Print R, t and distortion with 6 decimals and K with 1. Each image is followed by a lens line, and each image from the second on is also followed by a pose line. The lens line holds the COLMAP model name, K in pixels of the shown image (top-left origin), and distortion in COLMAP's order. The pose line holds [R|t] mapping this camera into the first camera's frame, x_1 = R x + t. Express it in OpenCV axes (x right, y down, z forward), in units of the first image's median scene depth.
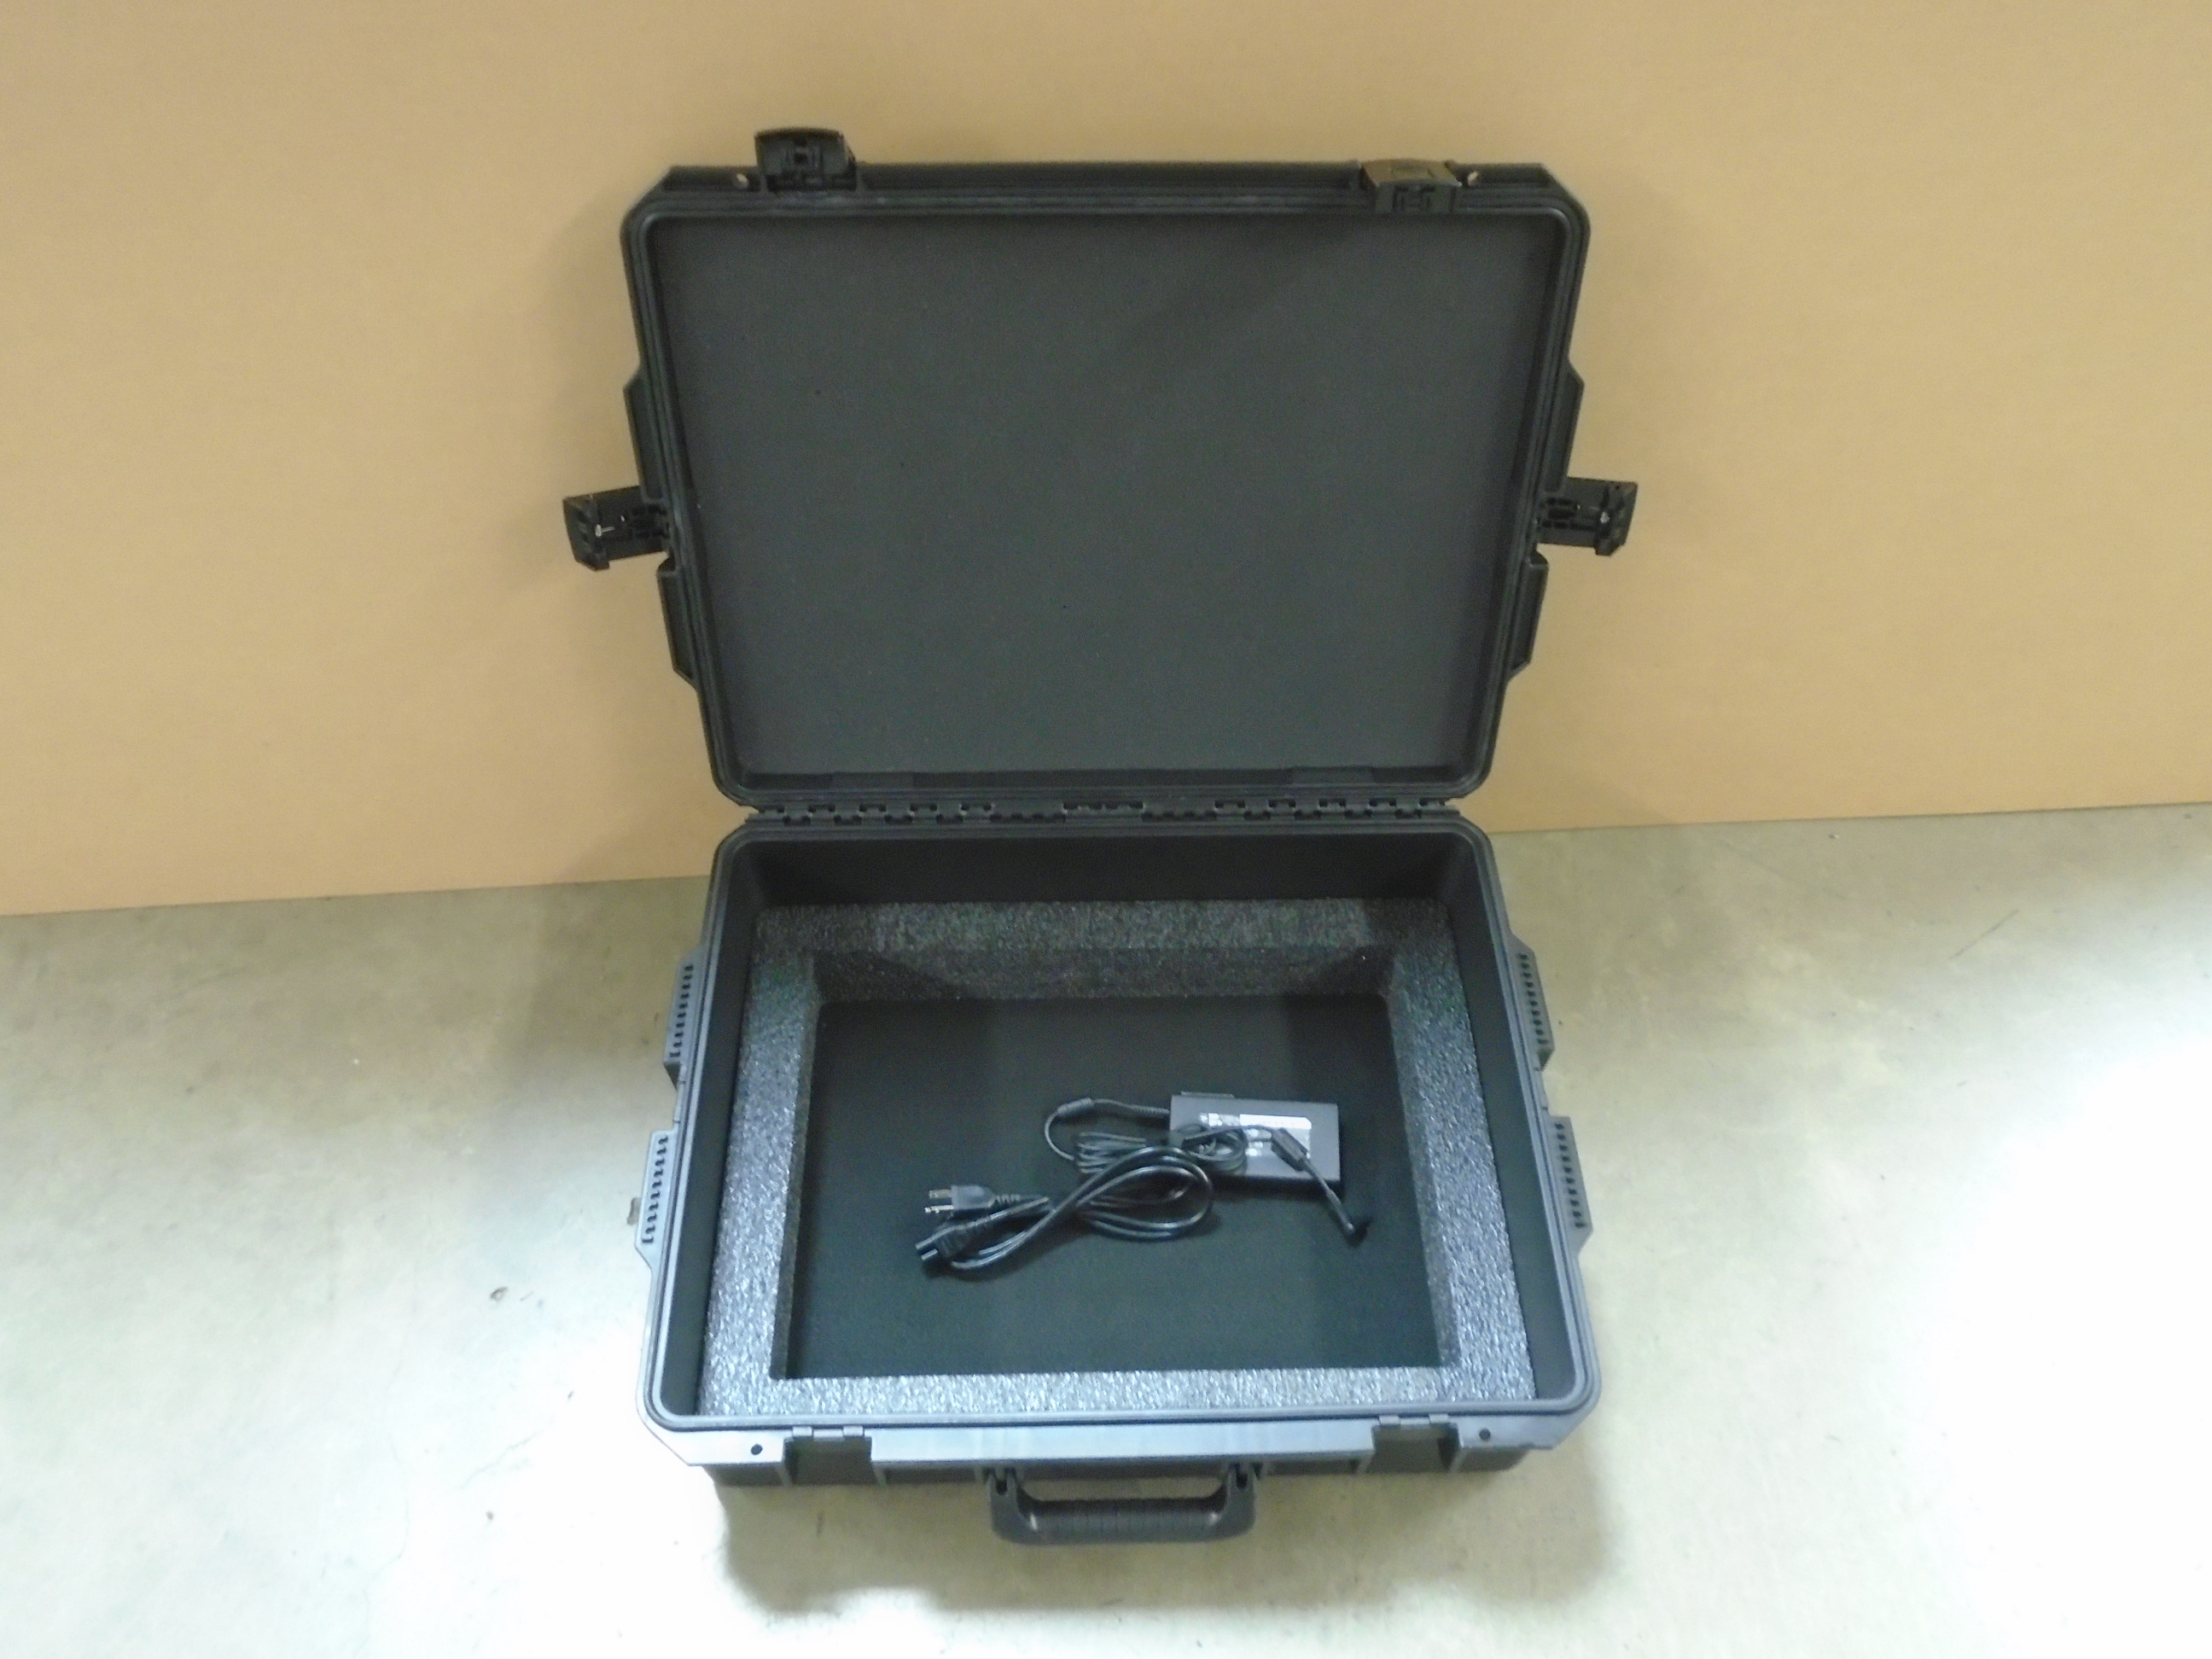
lens RADIAL K [[1695.1, 0, 1109.7], [0, 1695.1, 831.7], [0, 0, 1]] dist [0.001678, -0.006647]
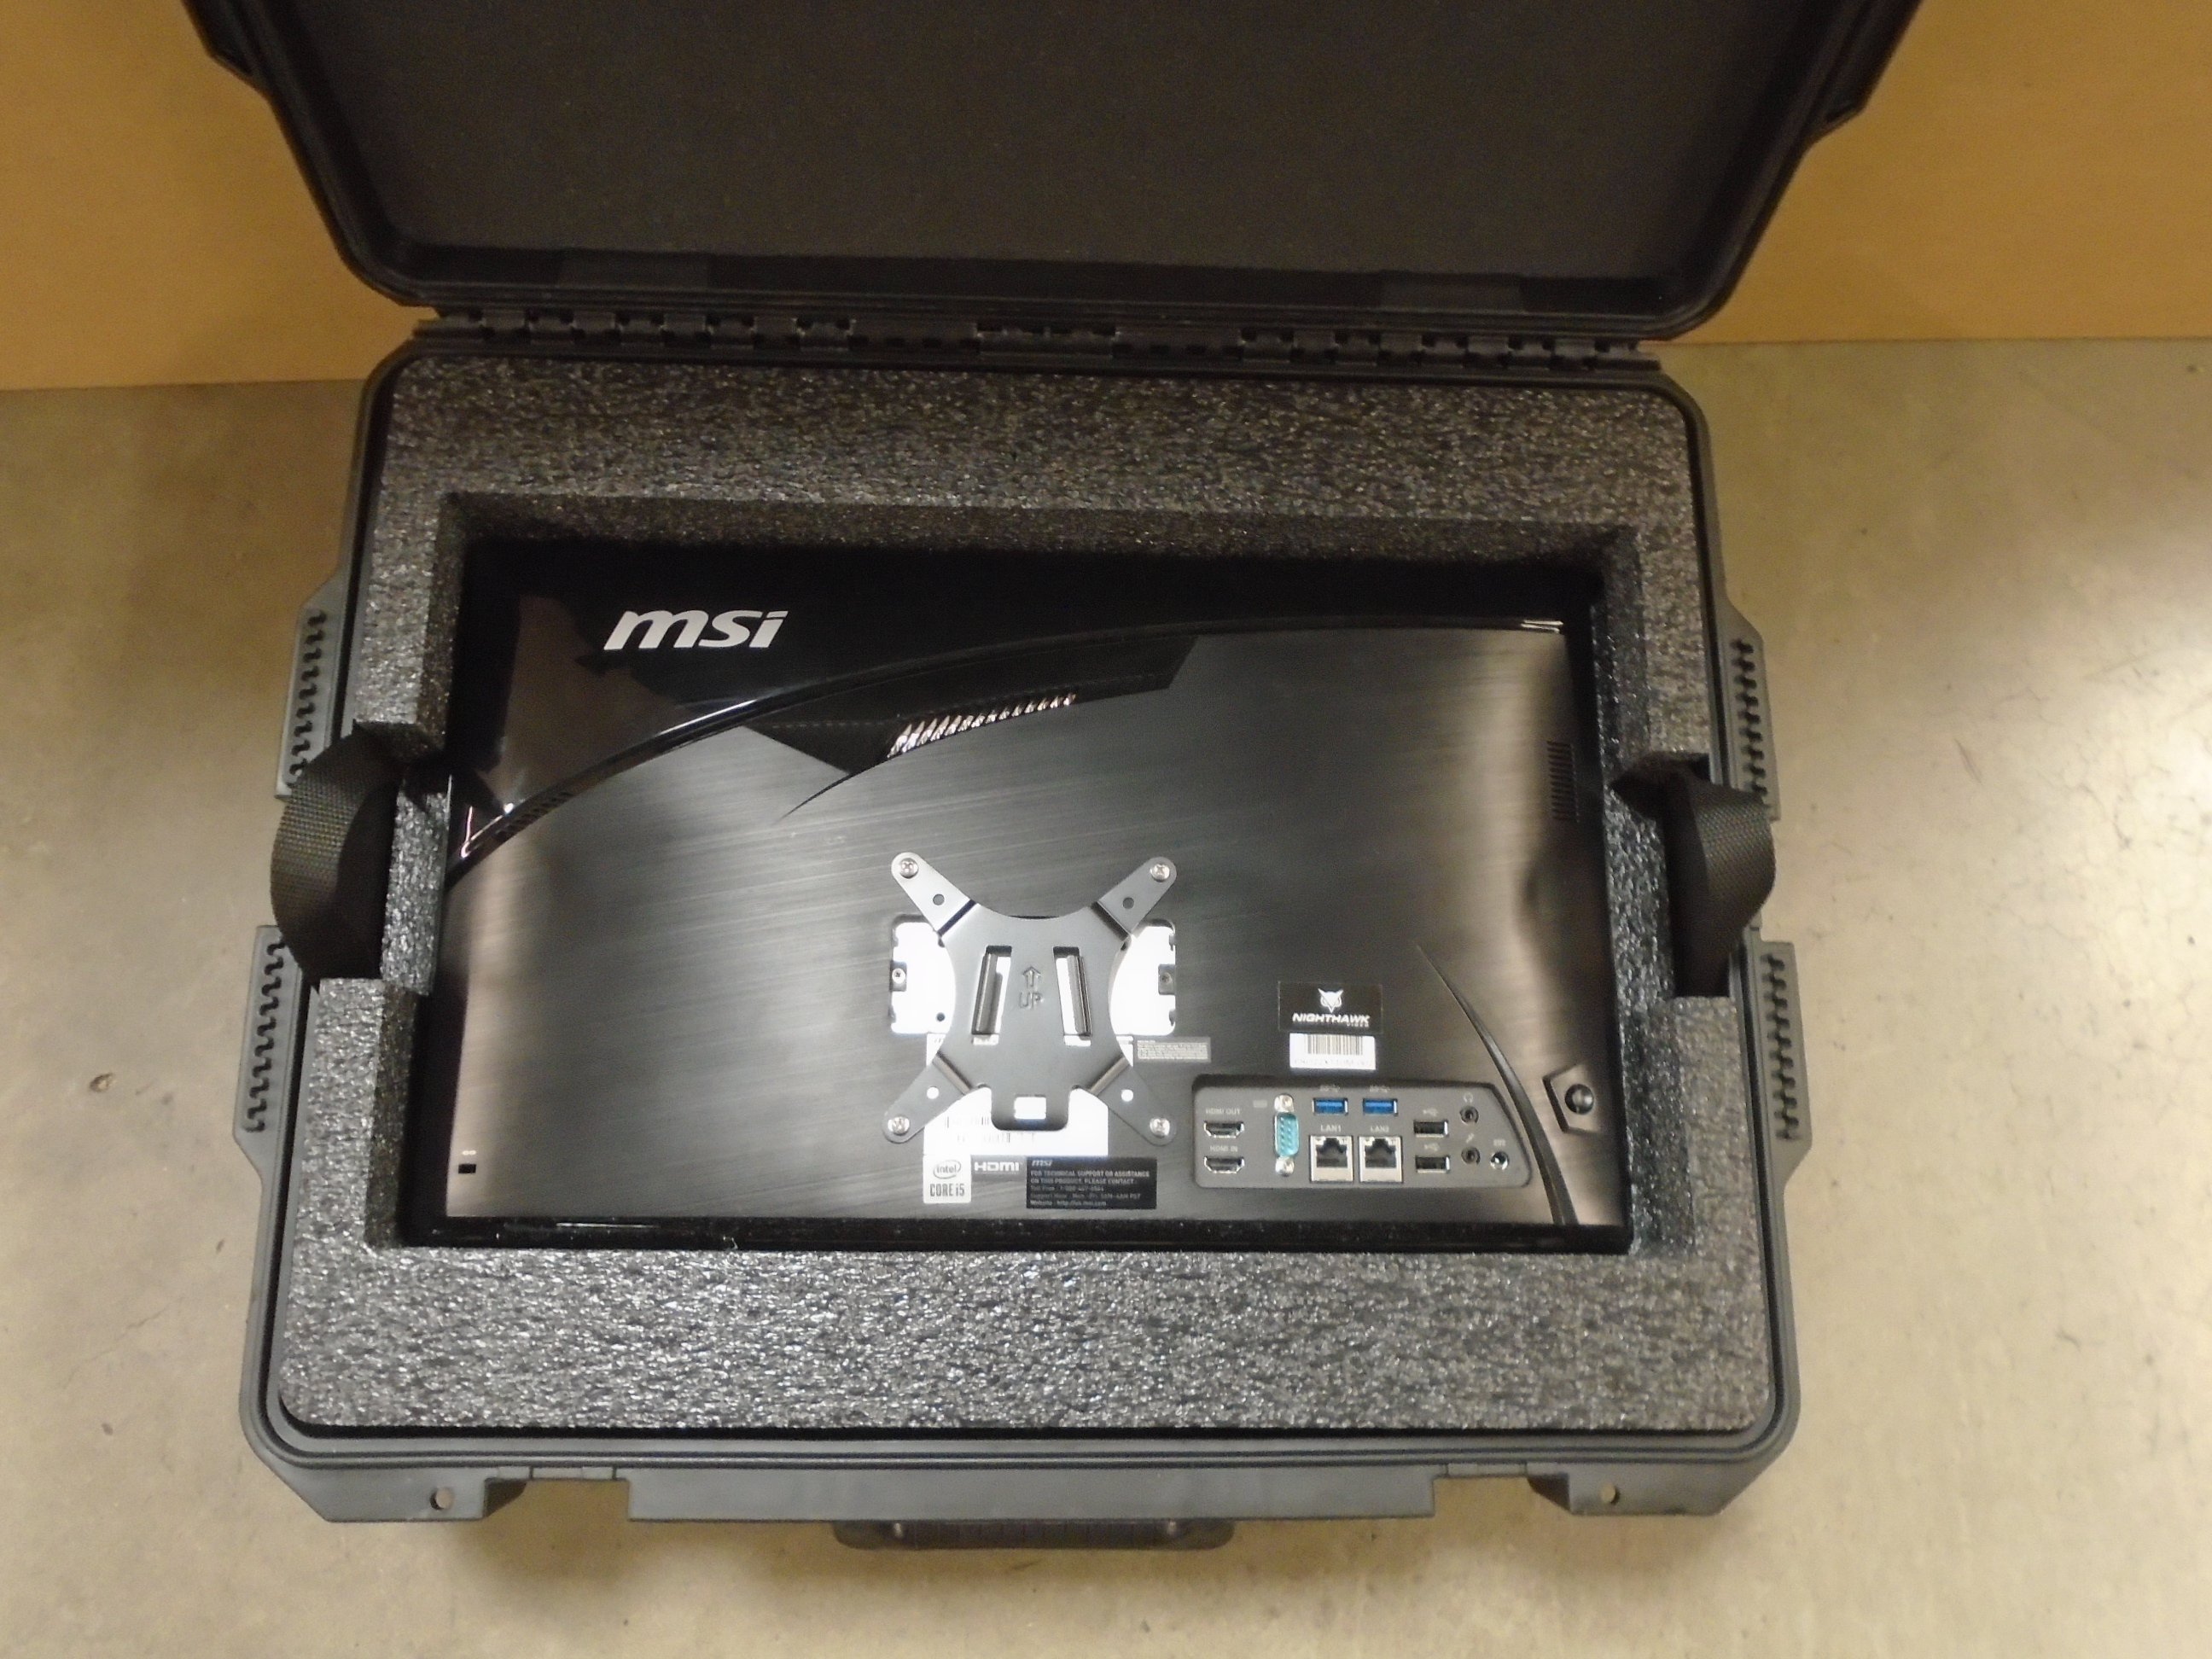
lens RADIAL K [[1695.1, 0, 1125.0], [0, 1695.1, 815.0], [0, 0, 1]] dist [0.001678, -0.006647]
pose [[0.999055, 0.030810, 0.030671, 0.011237], [-0.040358, 0.919559, 0.390873, -0.097363], [-0.016161, -0.391742, 0.919933, 0.447696]]
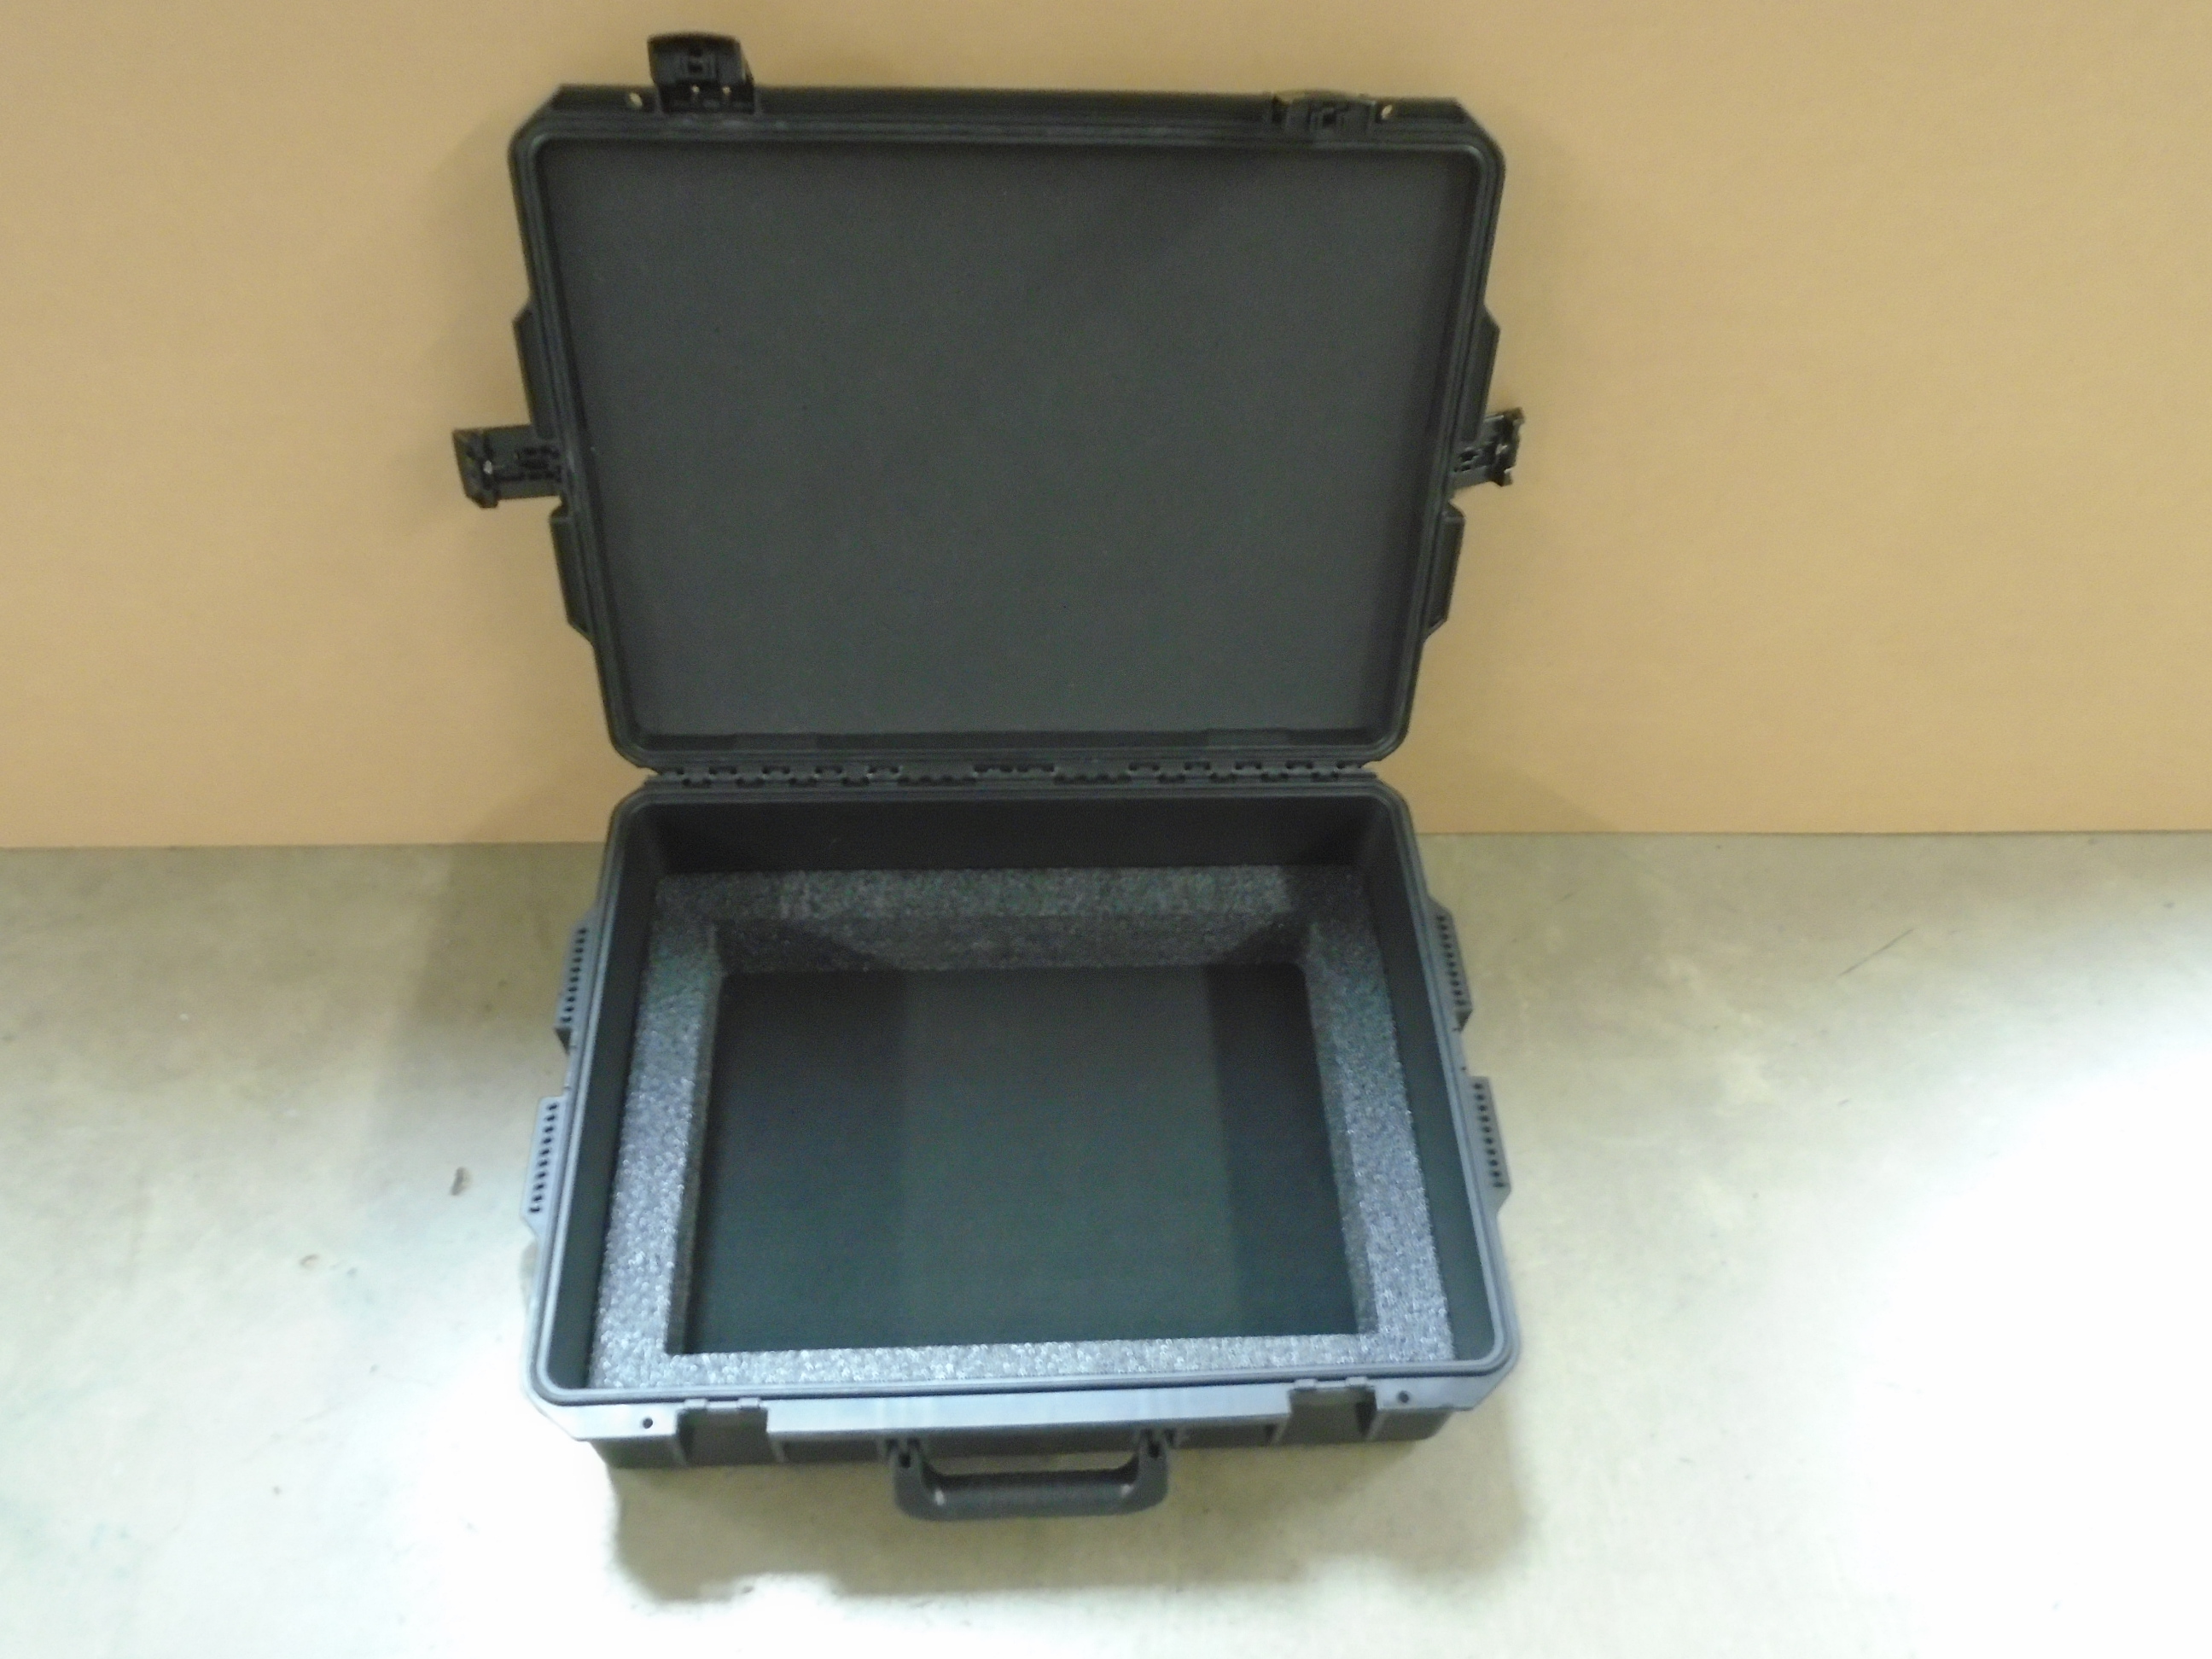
lens RADIAL K [[1695.1, 0, 1105.0], [0, 1695.1, 835.0], [0, 0, 1]] dist [0.001678, -0.006647]
pose [[0.999116, -0.000682, 0.042029, 0.008000], [0.001237, 0.999912, -0.013192, 0.039464], [-0.042016, 0.013232, 0.999029, 0.026090]]
